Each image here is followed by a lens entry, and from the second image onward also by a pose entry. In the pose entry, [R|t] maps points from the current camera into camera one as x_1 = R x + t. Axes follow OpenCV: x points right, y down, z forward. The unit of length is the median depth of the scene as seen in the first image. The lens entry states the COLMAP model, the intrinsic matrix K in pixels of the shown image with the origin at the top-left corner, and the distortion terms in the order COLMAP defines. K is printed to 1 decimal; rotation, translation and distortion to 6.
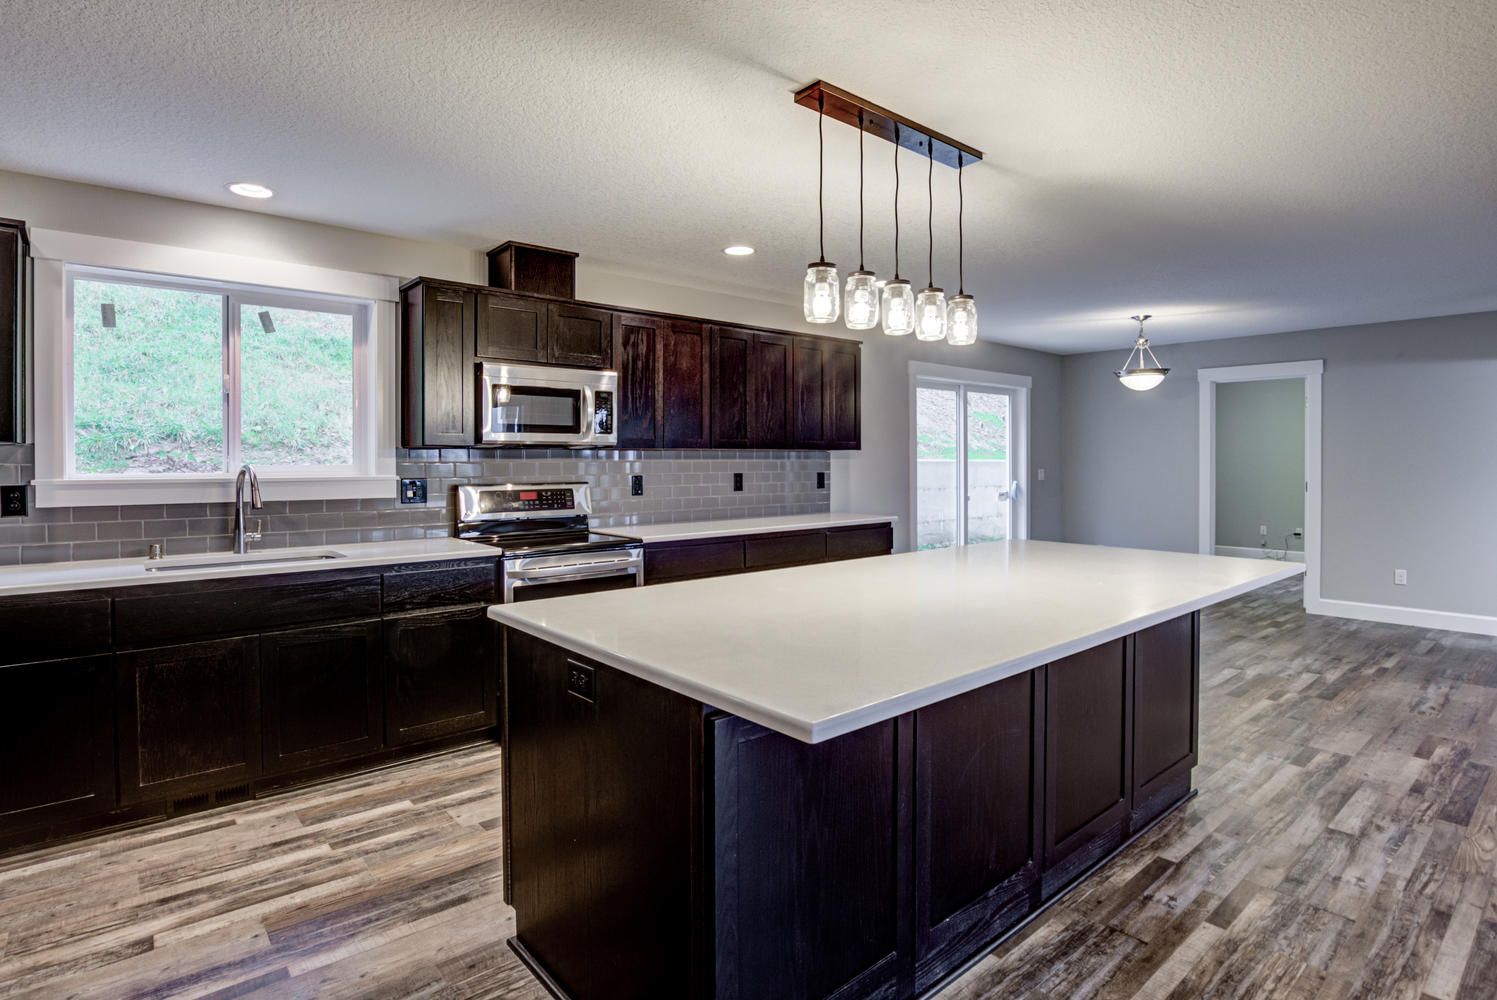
lens RADIAL K [[765.4, 0, 745.3], [0, 765.4, 463.2], [0, 0, 1]] dist [-0.030295, 0.001434]
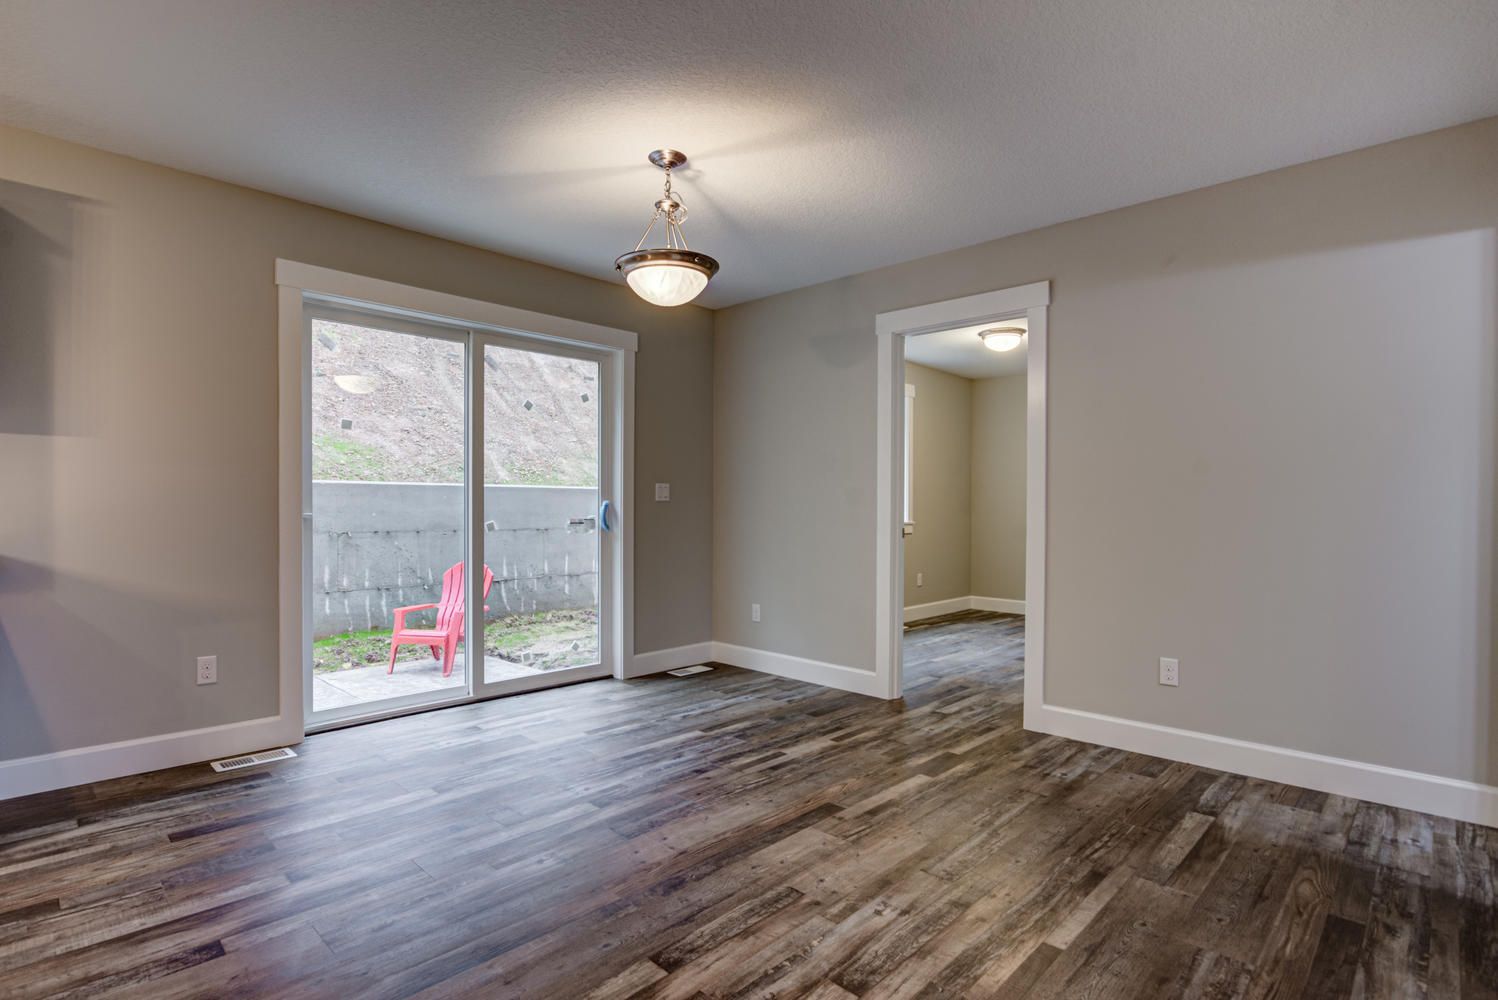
lens RADIAL K [[742.8, 0, 748.5], [0, 742.8, 505.2], [0, 0, 1]] dist [-0.023454, 0.000478]
pose [[0.994623, 0.008143, 0.103246, 1.006112], [-0.007847, 0.999964, -0.003273, 0.069098], [-0.103268, 0.002445, 0.994651, 0.972342]]
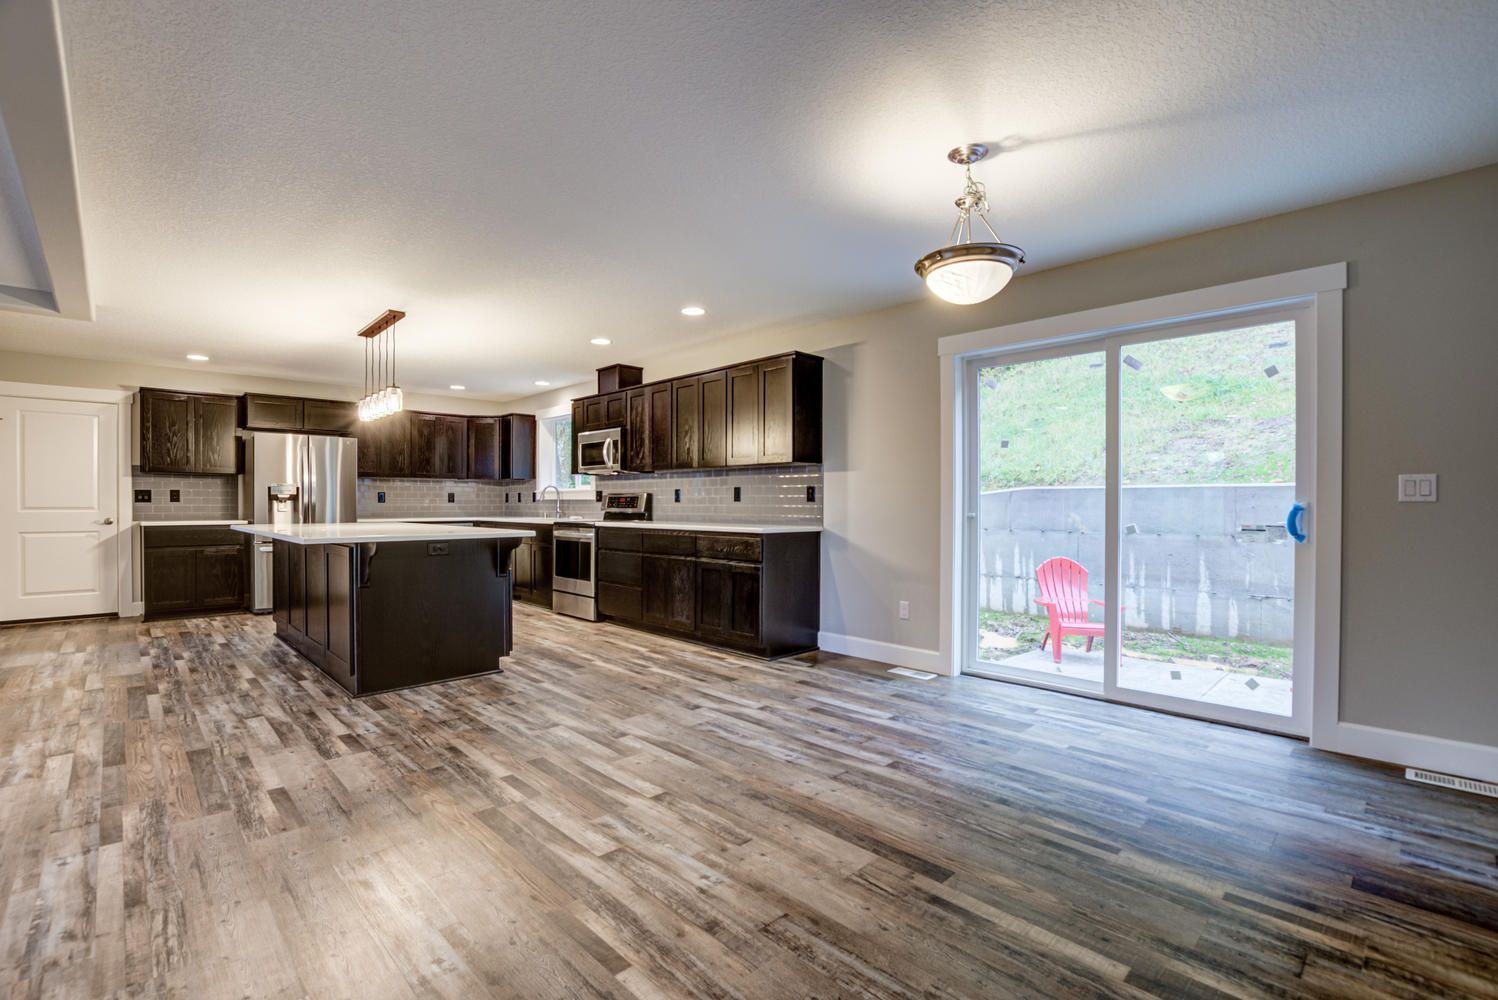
lens RADIAL K [[675.9, 0, 740.1], [0, 675.9, 507.4], [0, 0, 1]] dist [-0.040516, 0.009856]
pose [[0.059393, 0.007322, -0.998208, 1.810577], [-0.005412, 0.999961, 0.007013, 0.063255], [0.998220, 0.004986, 0.059430, 1.583881]]
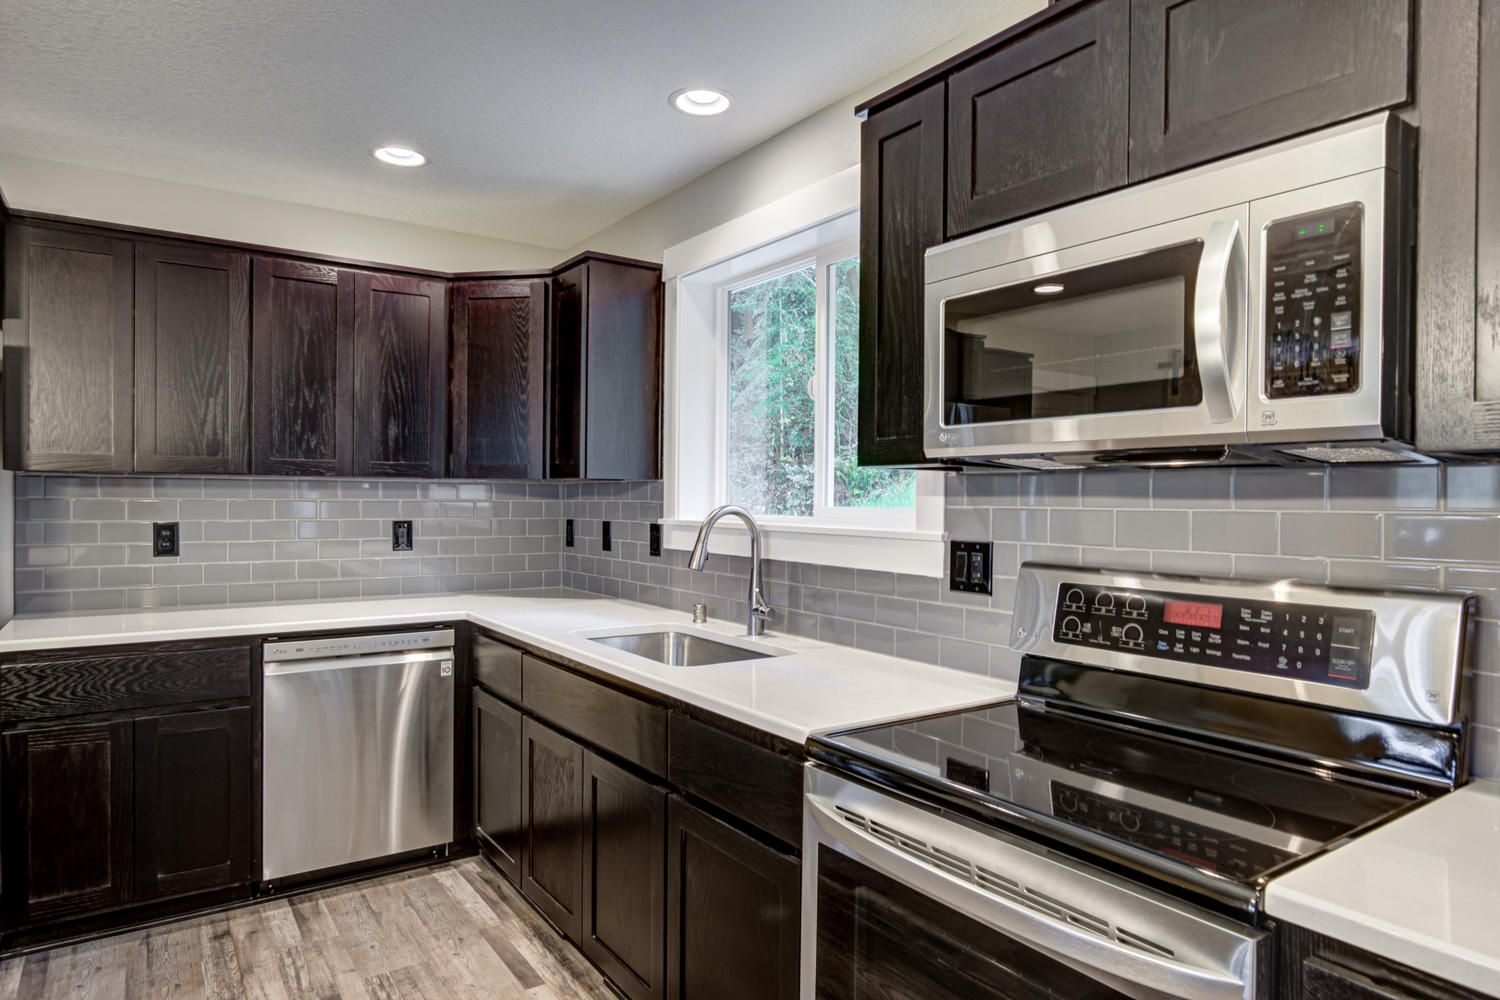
lens RADIAL K [[886.3, 0, 743.1], [0, 886.3, 512.0], [0, 0, 1]] dist [-0.019542, -0.000628]
pose [[-0.092205, 0.016444, -0.995604, 0.140377], [-0.011475, 0.999780, 0.017576, -0.006475], [0.995674, 0.013045, -0.091996, 1.128094]]
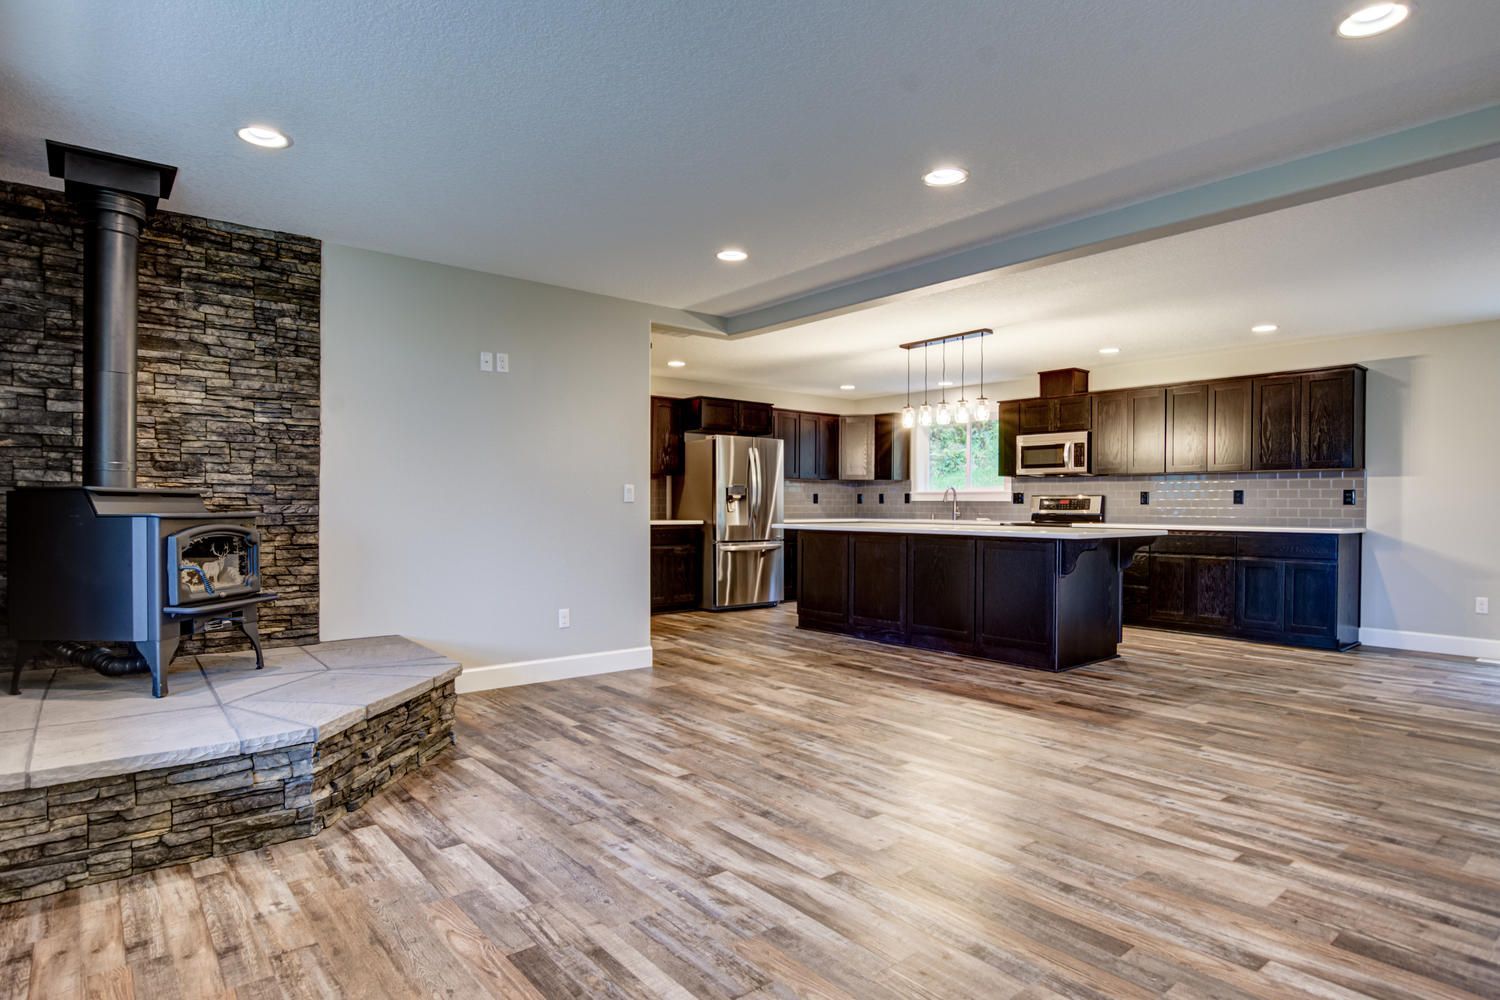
lens RADIAL K [[822.6, 0, 741.2], [0, 822.6, 505.2], [0, 0, 1]] dist [-0.015417, 0.000464]
pose [[-0.013876, 0.002369, -0.999901, 2.294942], [-0.009701, 0.999950, 0.002503, 0.071197], [0.999857, 0.009735, -0.013853, 0.324356]]
